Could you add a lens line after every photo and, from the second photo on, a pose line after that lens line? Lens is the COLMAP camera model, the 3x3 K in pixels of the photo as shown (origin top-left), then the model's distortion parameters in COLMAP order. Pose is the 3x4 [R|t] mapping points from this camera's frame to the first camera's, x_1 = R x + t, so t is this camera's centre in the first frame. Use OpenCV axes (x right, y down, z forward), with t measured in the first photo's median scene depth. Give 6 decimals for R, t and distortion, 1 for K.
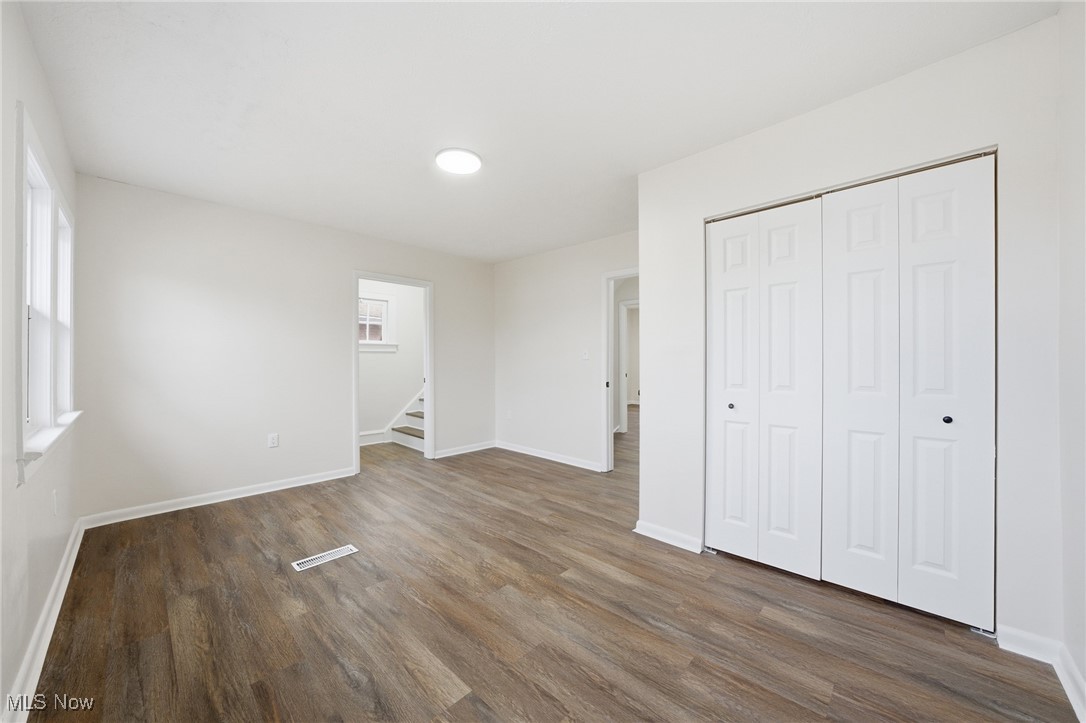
lens RADIAL K [[380.6, 0, 542.6], [0, 380.6, 362.6], [0, 0, 1]] dist [-0.007695, 0.000079]
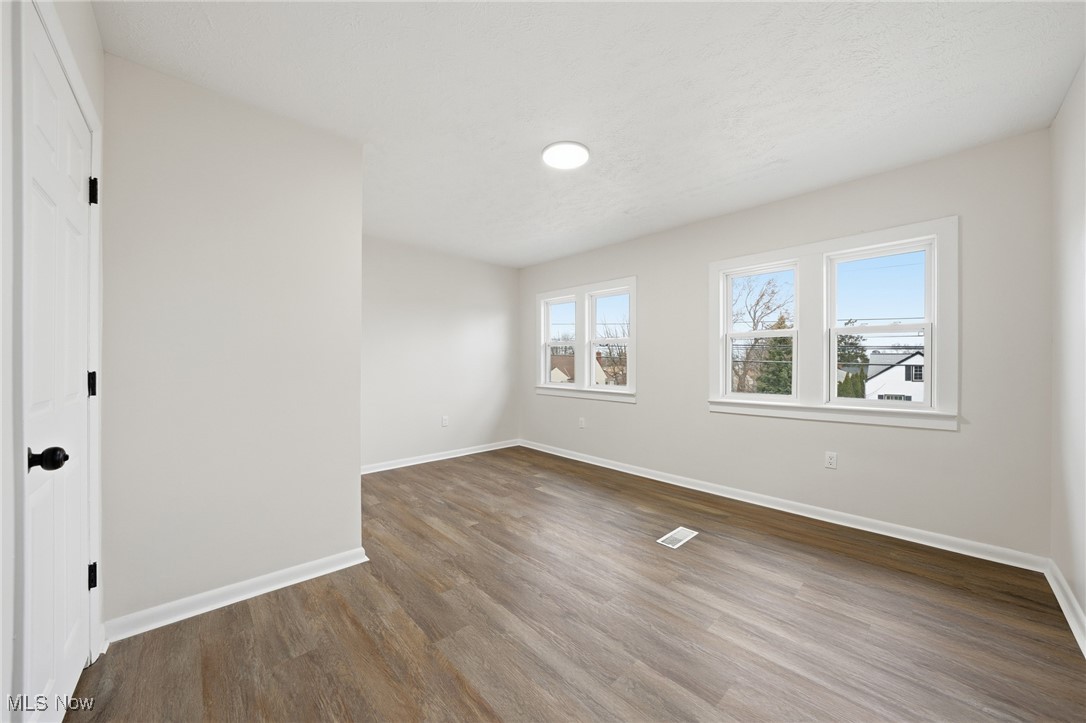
lens RADIAL K [[380.6, 0, 543.8], [0, 380.6, 363.3], [0, 0, 1]] dist [-0.007695, 0.000079]
pose [[-0.997910, 0.000479, 0.064623, -0.282501], [0.000525, 1.000000, 0.000699, -0.001945], [-0.064623, 0.000731, -0.997909, 2.431763]]
